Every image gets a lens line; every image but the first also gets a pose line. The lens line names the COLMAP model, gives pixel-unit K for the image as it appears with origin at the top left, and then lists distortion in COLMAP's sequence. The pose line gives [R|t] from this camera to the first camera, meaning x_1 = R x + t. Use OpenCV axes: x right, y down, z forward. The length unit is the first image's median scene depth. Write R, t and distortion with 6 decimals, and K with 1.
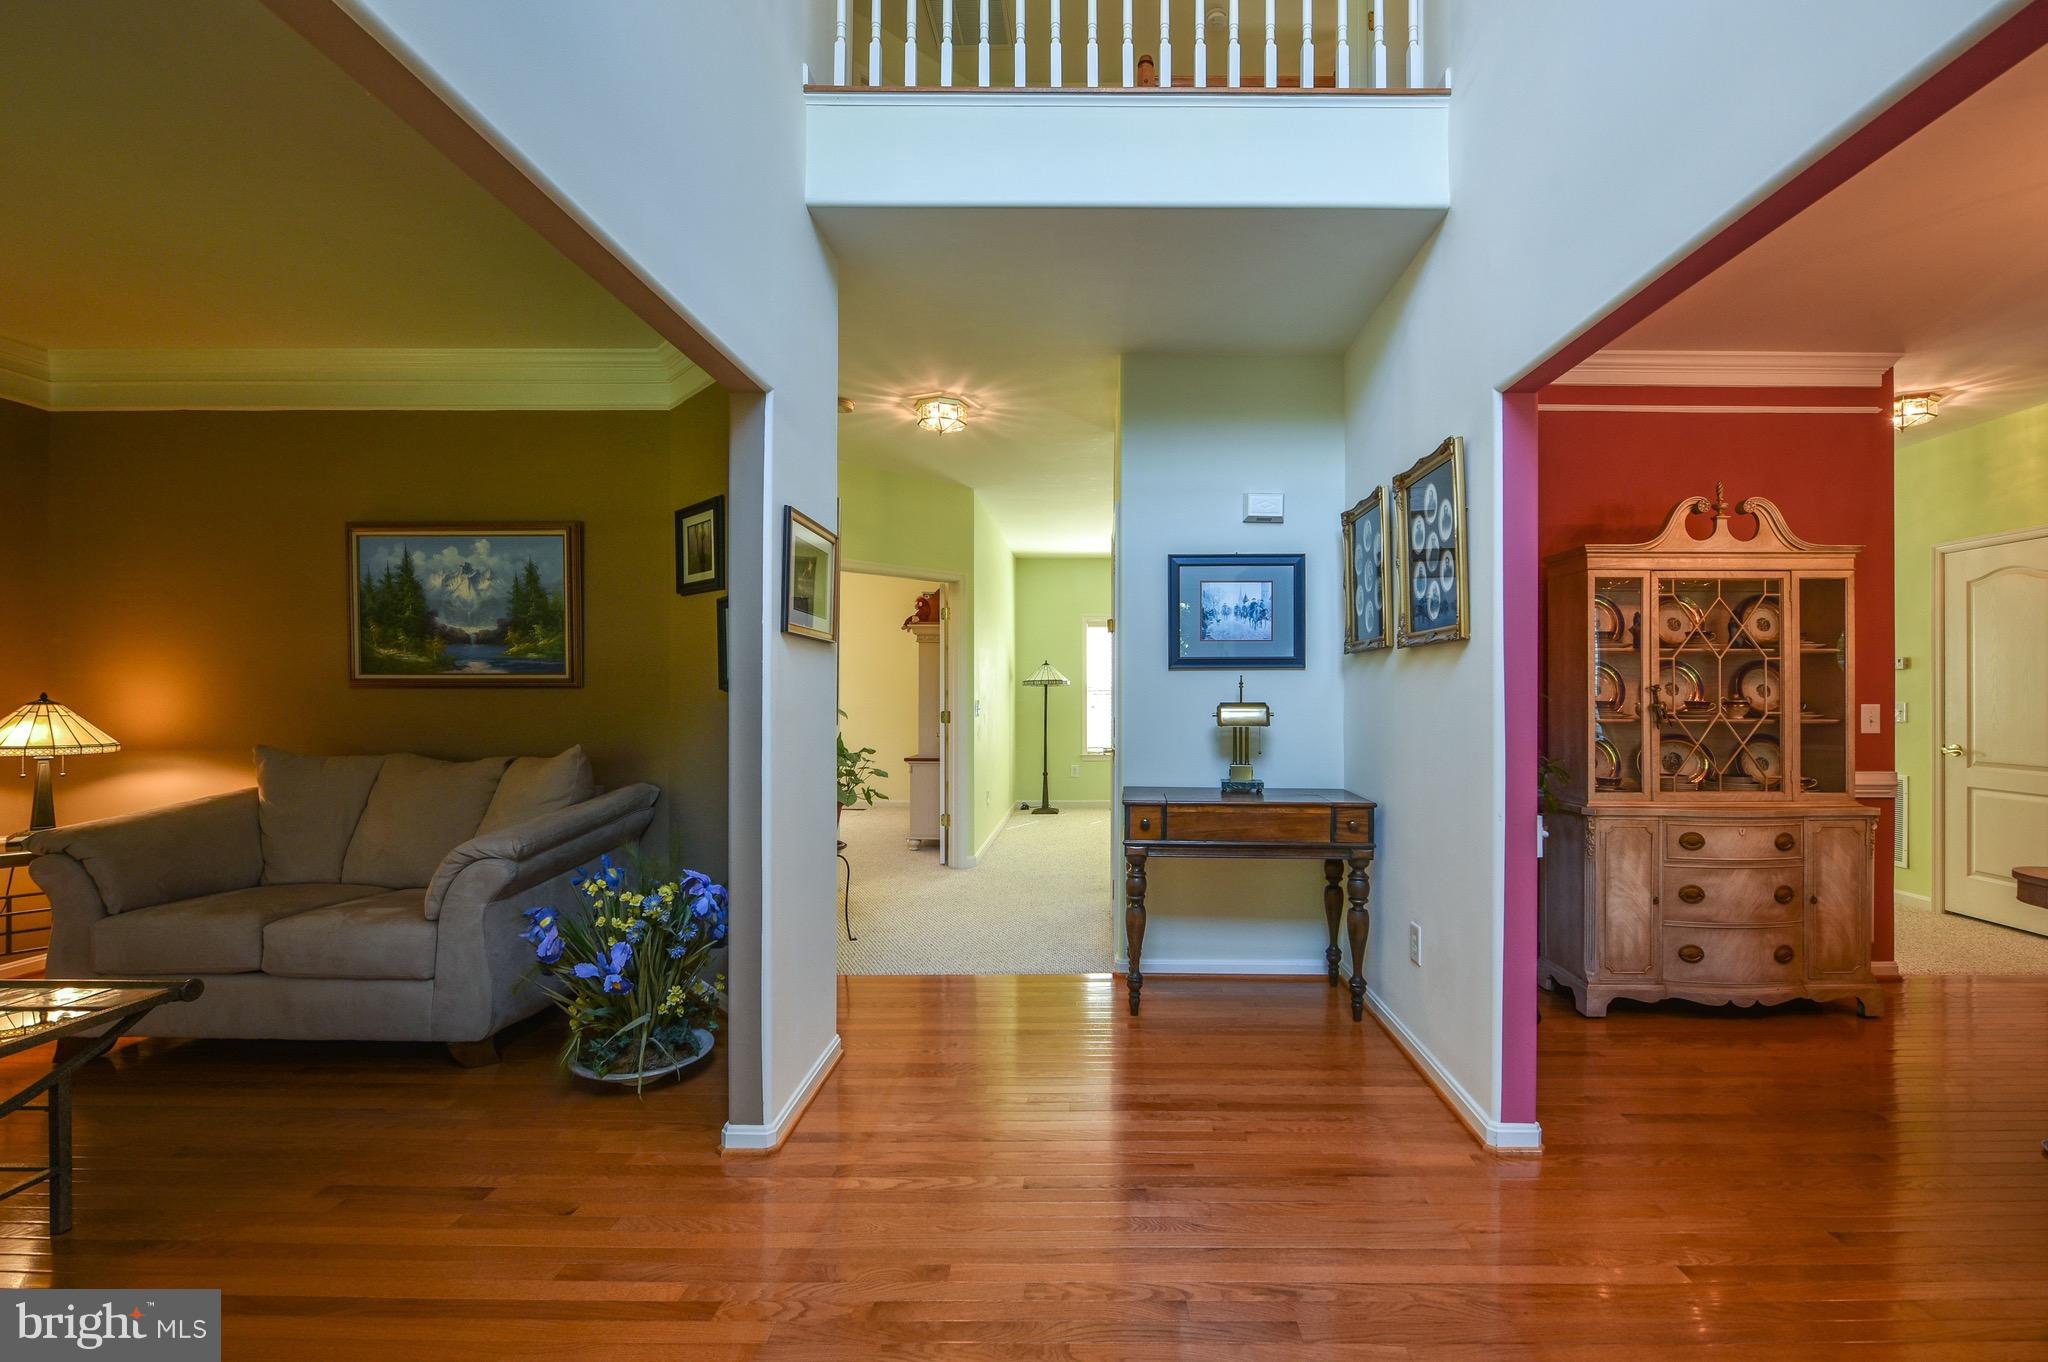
lens RADIAL K [[844.8, 0, 1017.7], [0, 844.8, 689.7], [0, 0, 1]] dist [-0.009442, 0.000649]
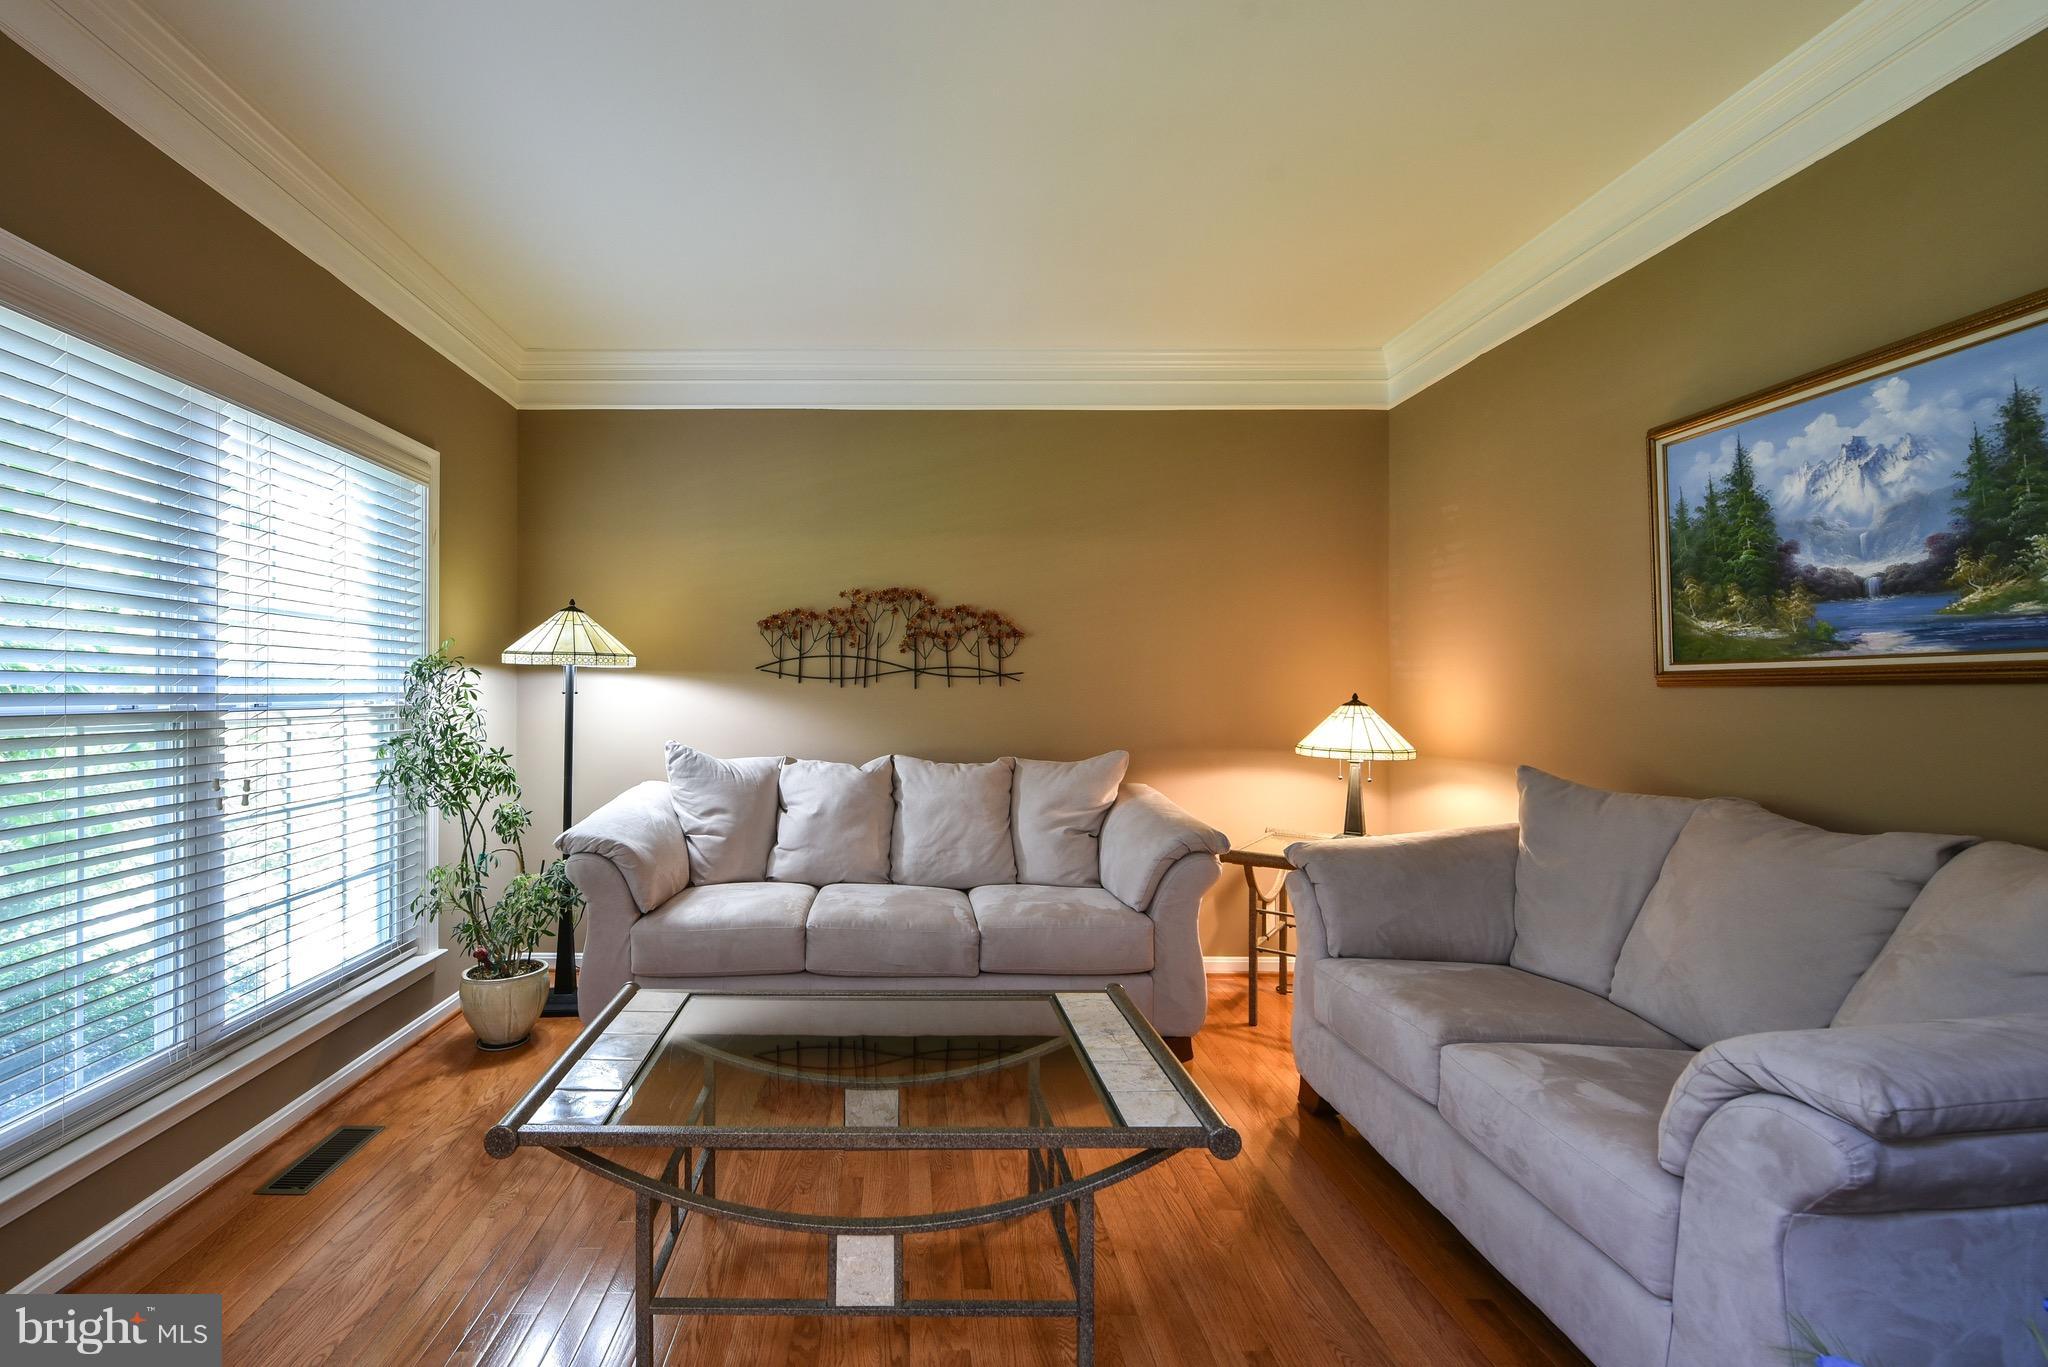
lens RADIAL K [[844.8, 0, 1008.0], [0, 844.8, 686.7], [0, 0, 1]] dist [-0.009442, 0.000649]
pose [[0.079136, -0.008423, -0.996828, -0.194711], [0.000317, 0.999964, -0.008424, 0.003136], [0.996864, 0.000350, 0.079136, 0.450703]]
